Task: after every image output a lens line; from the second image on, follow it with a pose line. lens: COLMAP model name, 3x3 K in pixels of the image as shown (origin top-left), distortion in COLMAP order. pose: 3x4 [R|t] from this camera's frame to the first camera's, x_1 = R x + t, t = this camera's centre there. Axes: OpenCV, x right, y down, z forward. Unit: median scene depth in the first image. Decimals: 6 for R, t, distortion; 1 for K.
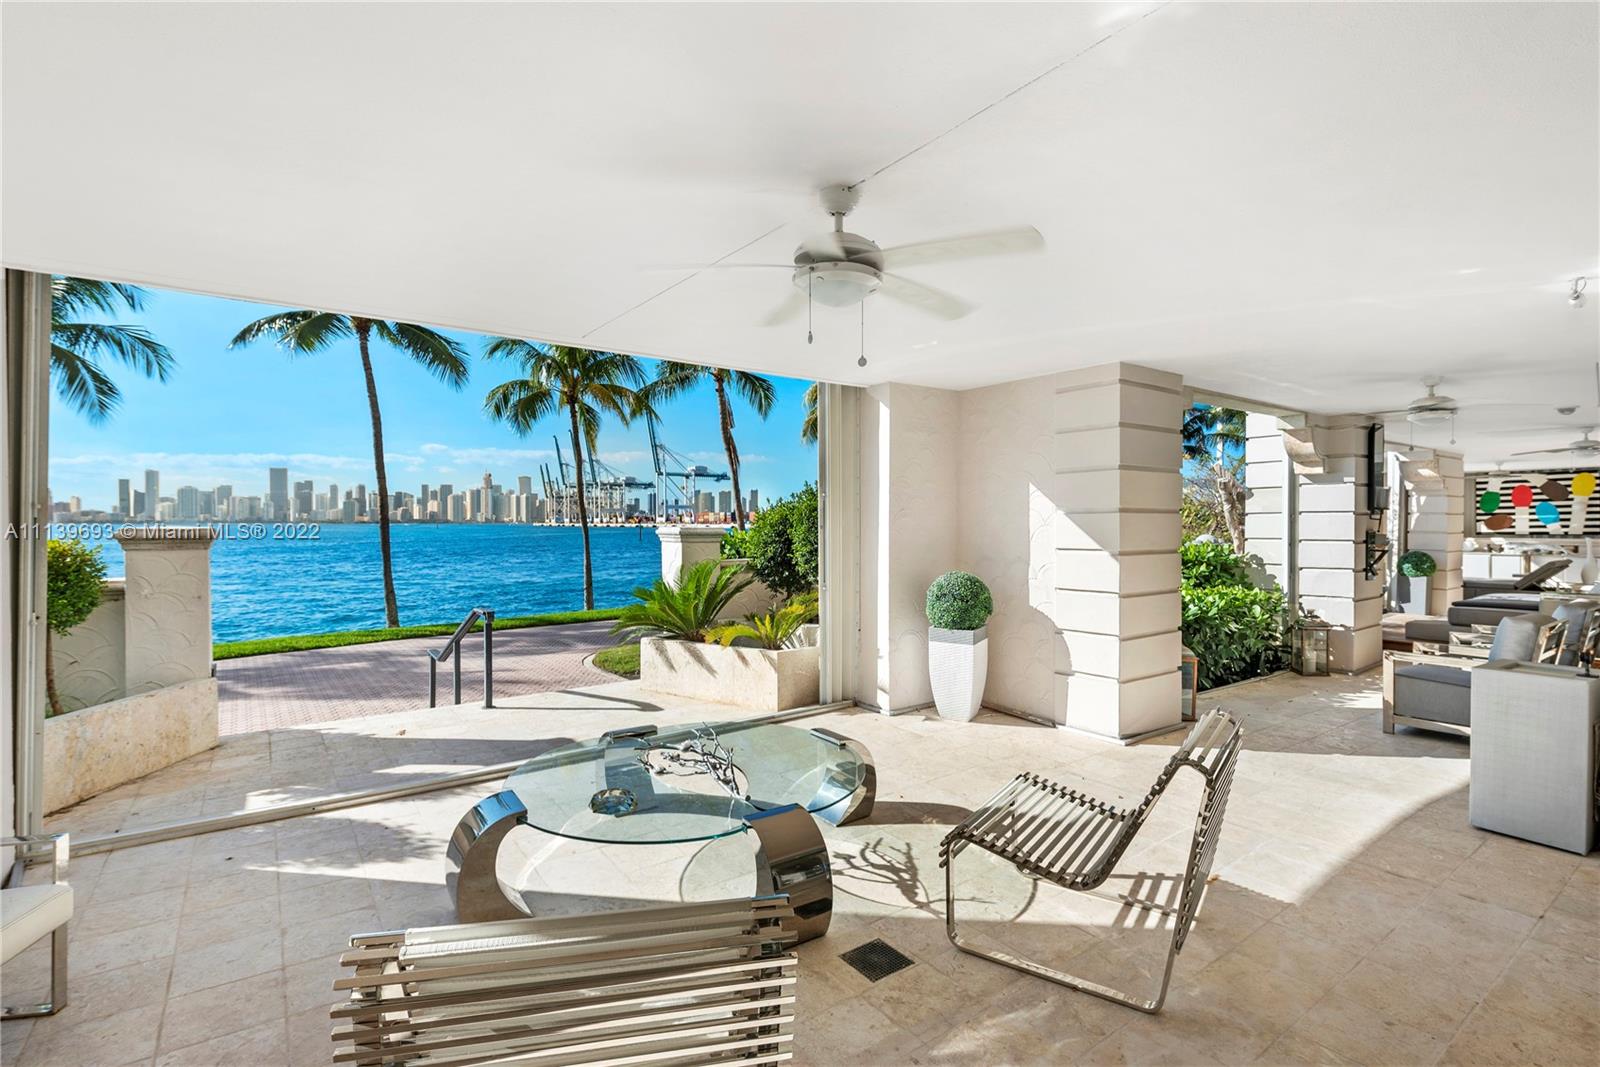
lens RADIAL K [[762.0, 0, 800.0], [0, 762.0, 533.5], [0, 0, 1]] dist [0.004543, 0.000279]
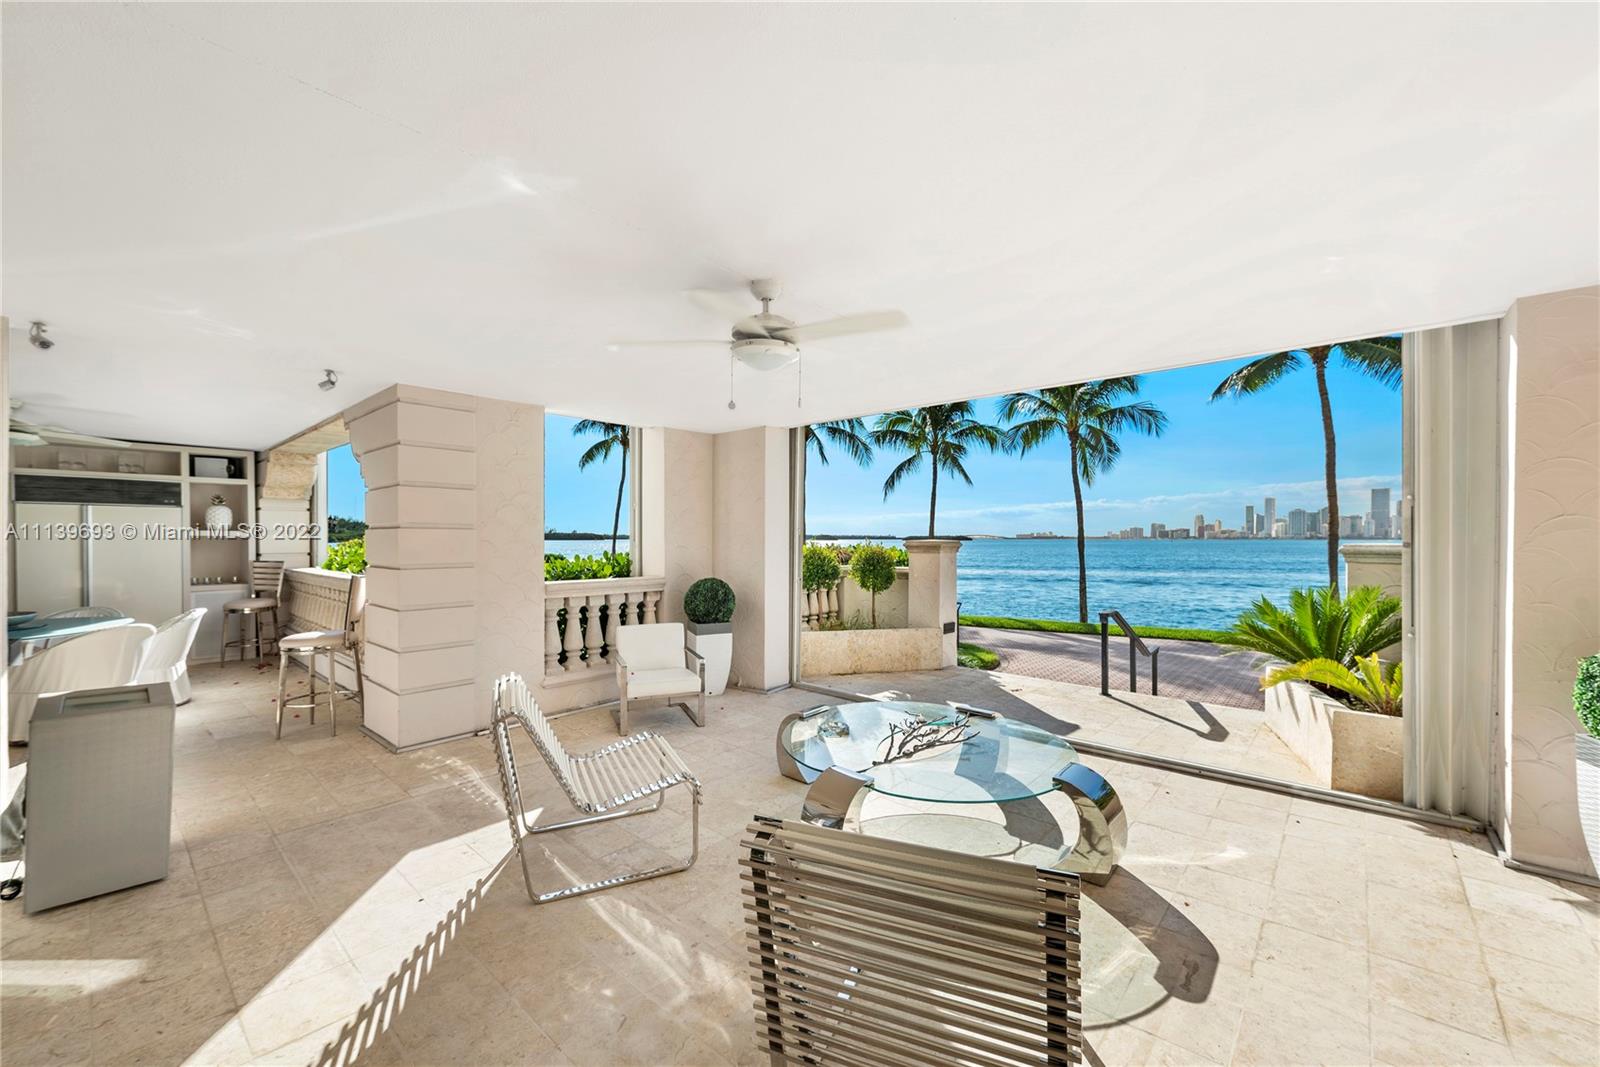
lens RADIAL K [[629.1, 0, 792.7], [0, 629.1, 524.1], [0, 0, 1]] dist [0.001636, -0.000113]
pose [[0.205958, -0.020908, -0.978338, 0.428625], [-0.016128, 0.999563, -0.024757, -0.001554], [0.978428, 0.020877, 0.205530, 0.318117]]
